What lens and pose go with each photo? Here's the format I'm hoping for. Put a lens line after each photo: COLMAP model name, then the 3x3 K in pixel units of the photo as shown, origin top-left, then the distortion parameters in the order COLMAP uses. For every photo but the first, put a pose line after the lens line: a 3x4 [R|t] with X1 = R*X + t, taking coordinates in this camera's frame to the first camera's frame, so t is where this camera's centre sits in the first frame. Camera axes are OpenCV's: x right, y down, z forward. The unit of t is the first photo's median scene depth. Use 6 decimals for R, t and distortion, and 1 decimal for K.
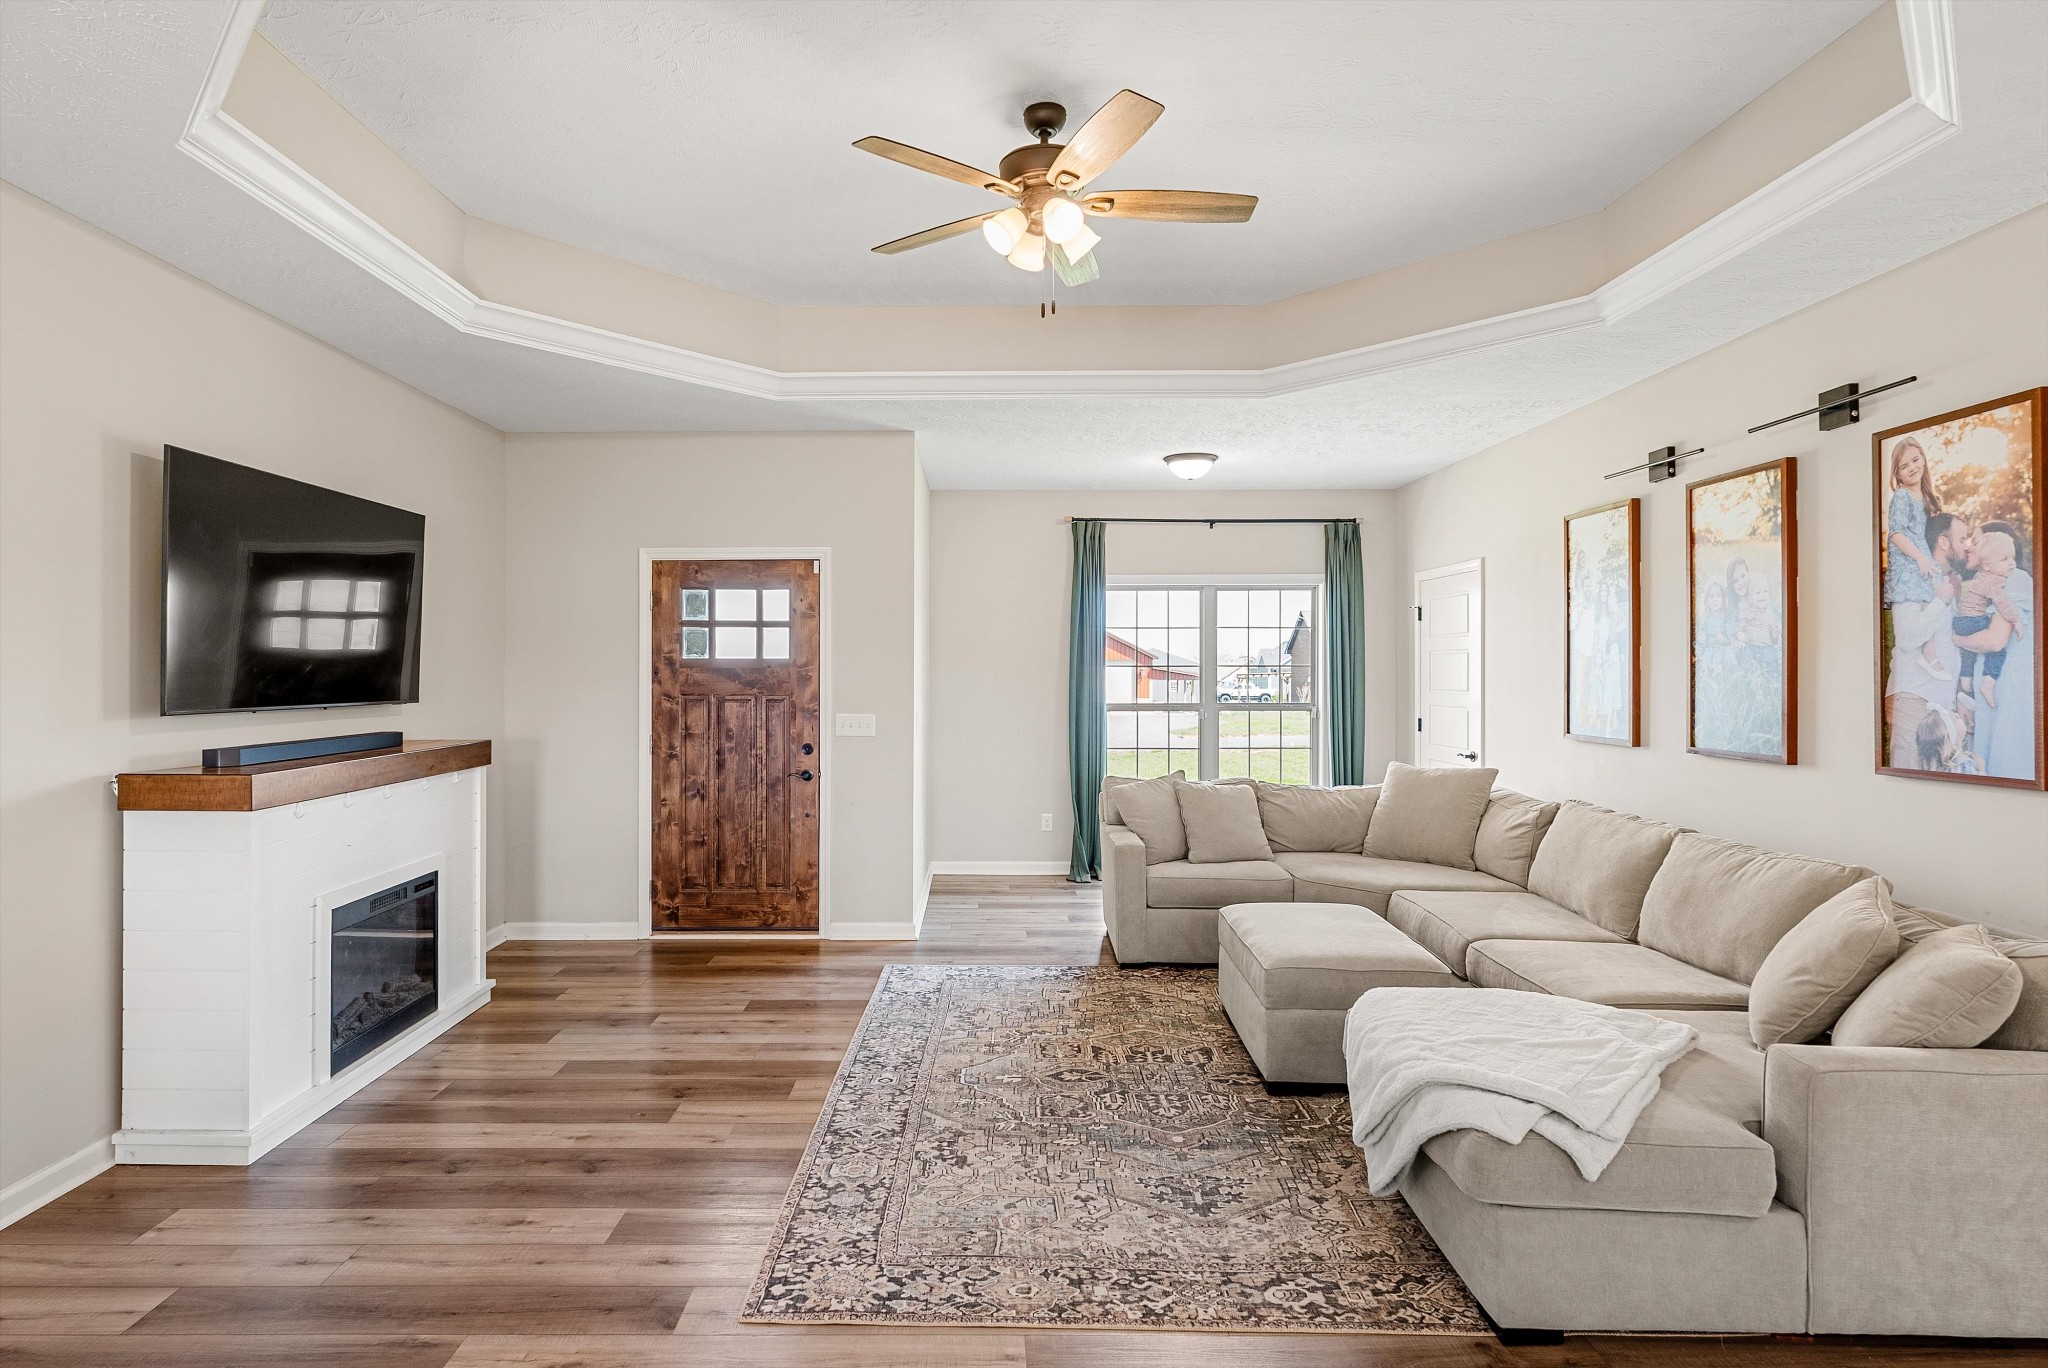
lens RADIAL K [[1029.5, 0, 981.2], [0, 1029.5, 670.1], [0, 0, 1]] dist [-0.008959, 0.001755]
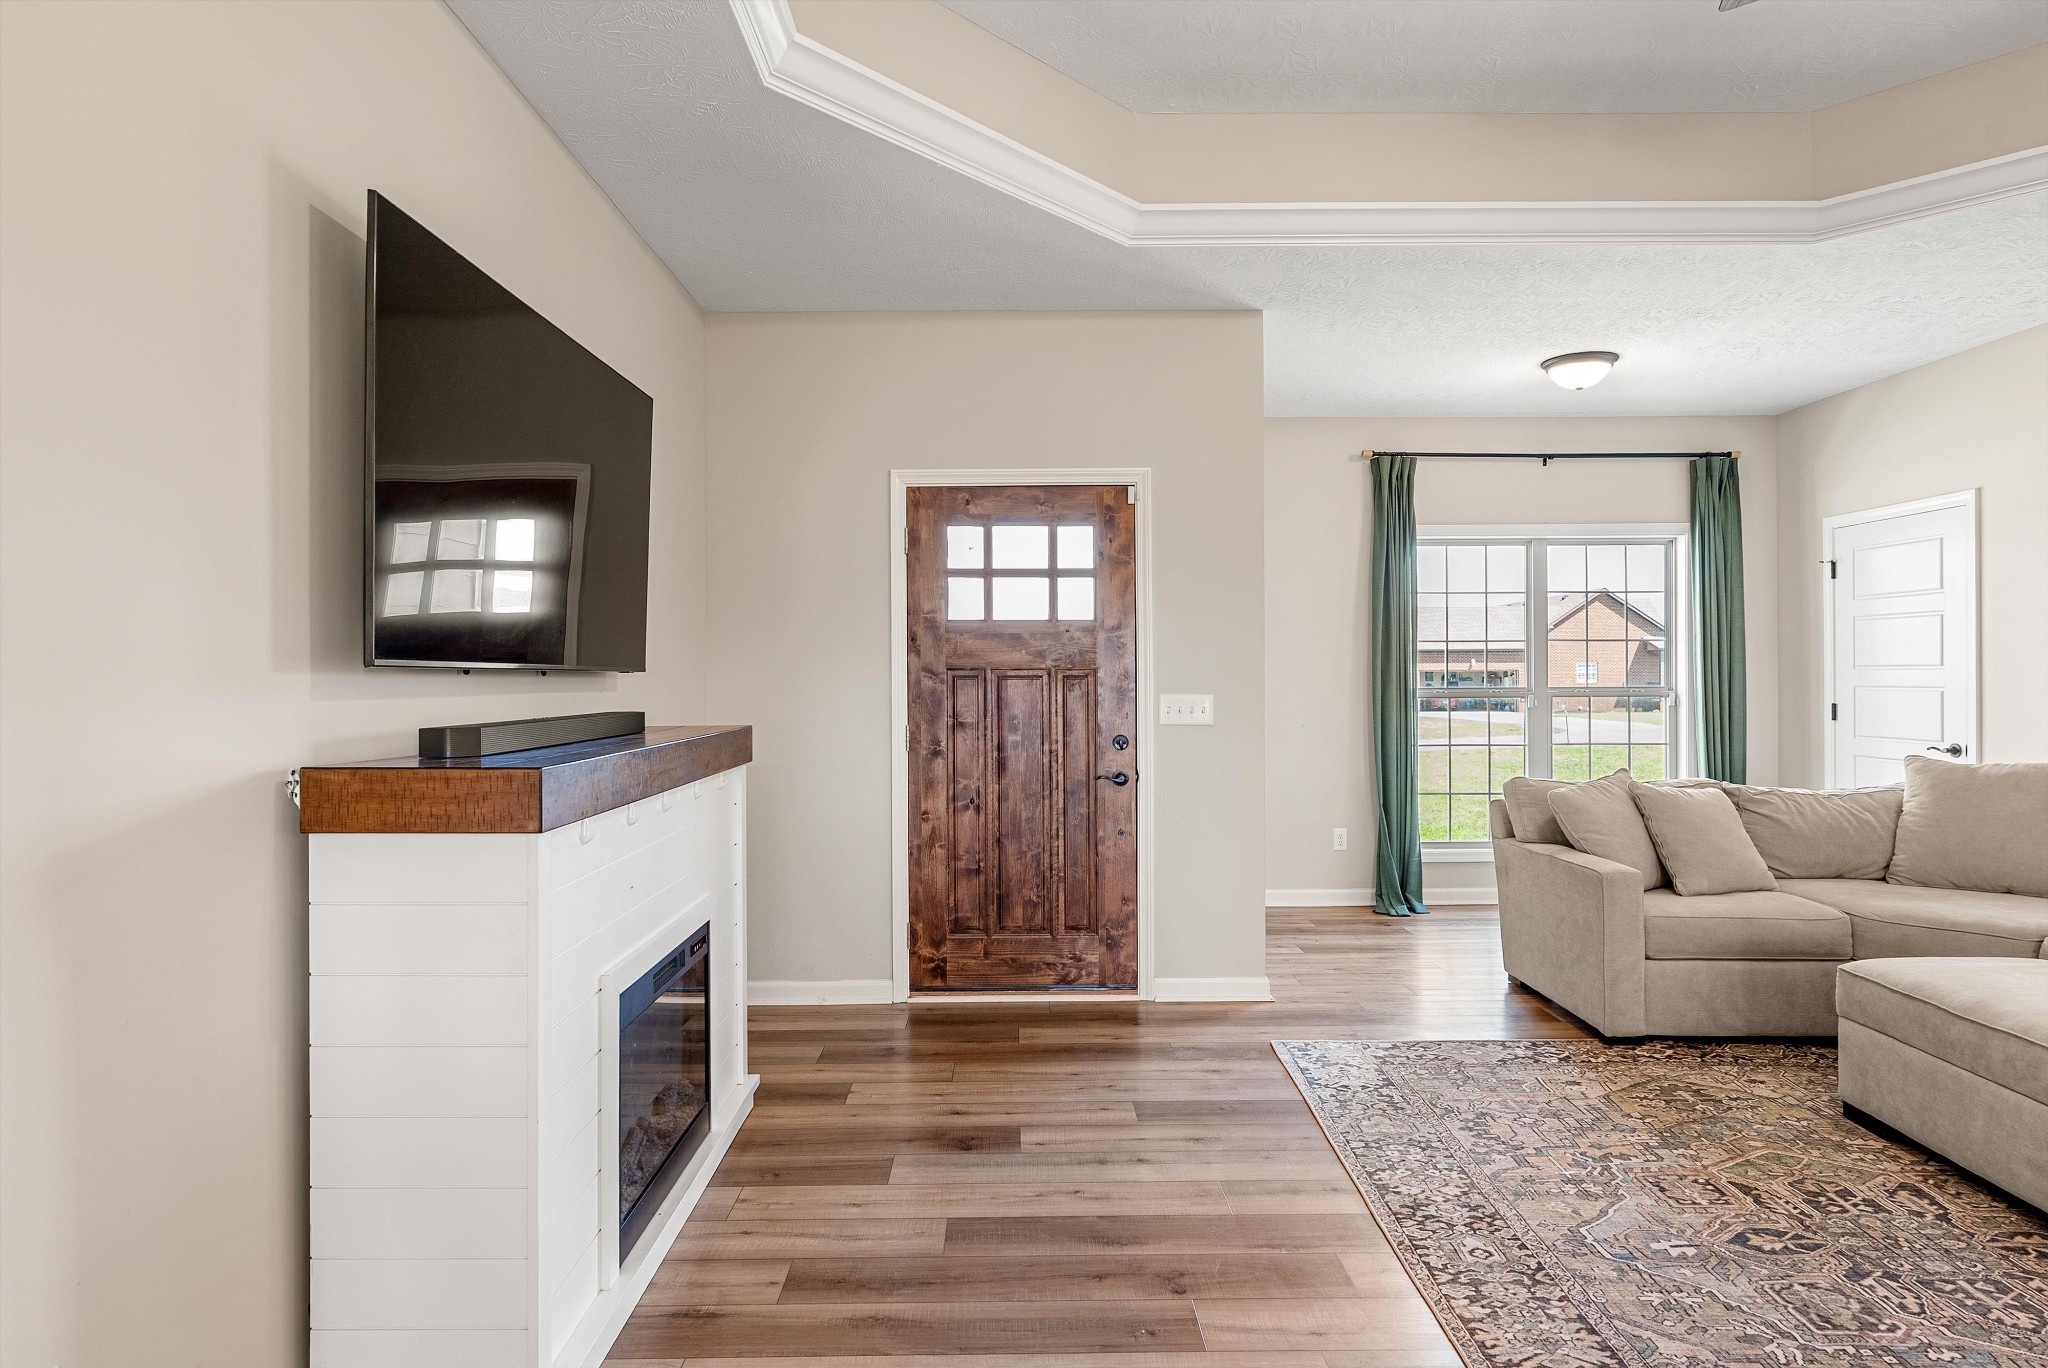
lens RADIAL K [[1111.4, 0, 1030.0], [0, 1111.4, 676.5], [0, 0, 1]] dist [-0.007514, 0.005632]
pose [[0.999950, -0.004548, 0.008858, -0.336747], [0.004529, 0.999987, 0.002175, 0.038897], [-0.008868, -0.002135, 0.999958, 0.291857]]
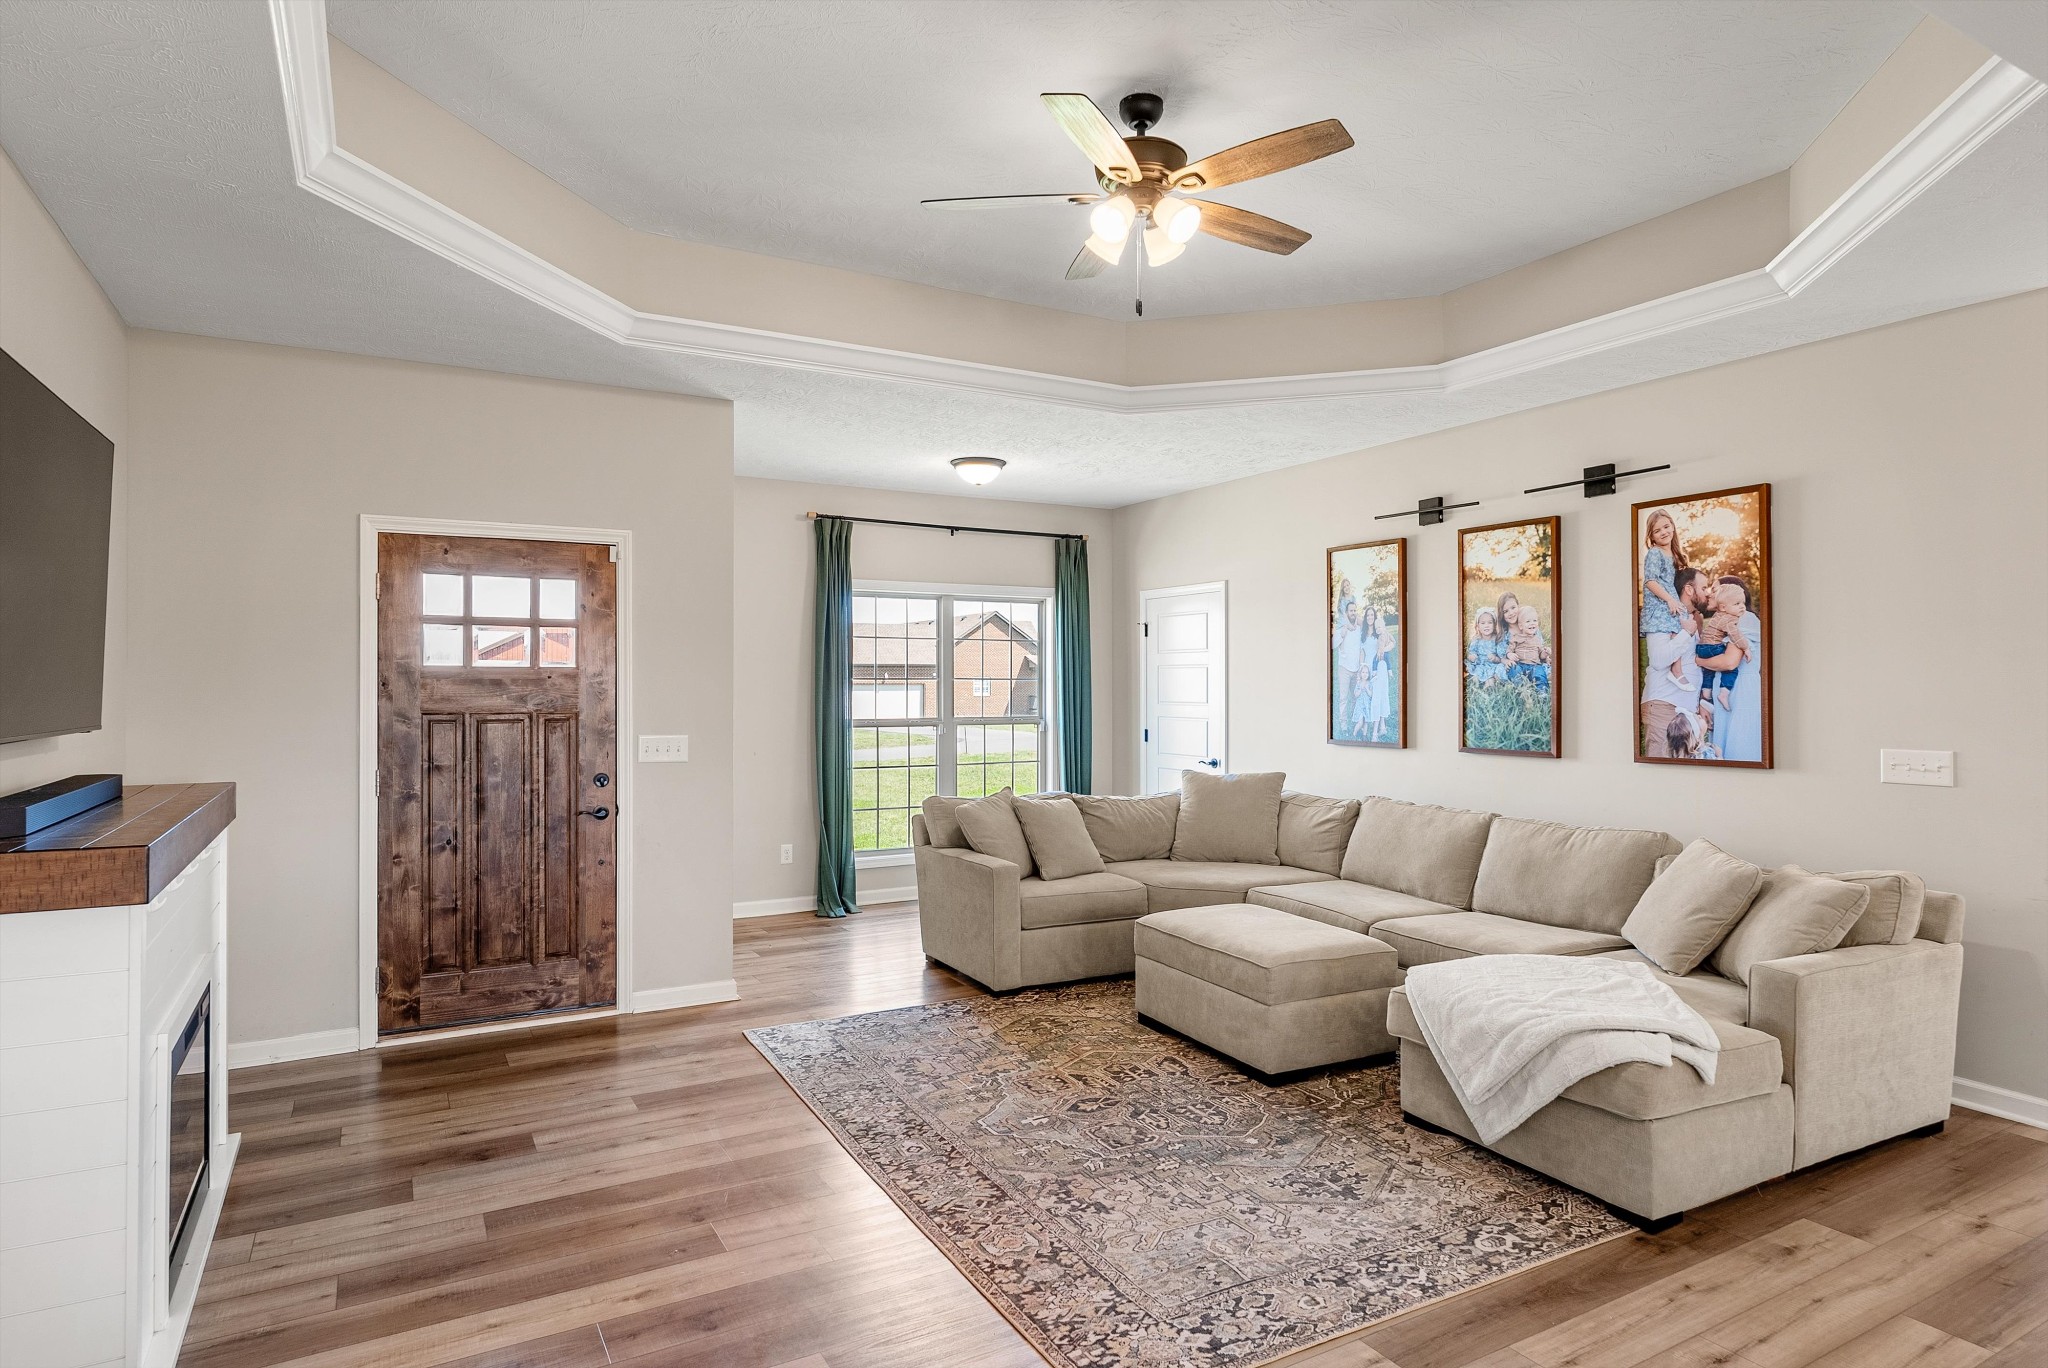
lens RADIAL K [[1111.4, 0, 1022.2], [0, 1111.4, 680.8], [0, 0, 1]] dist [-0.007514, 0.005632]
pose [[0.872057, 0.003931, 0.489388, -0.430450], [-0.001737, 0.999986, -0.004937, 0.004061], [-0.489401, 0.003455, 0.872052, 0.115950]]
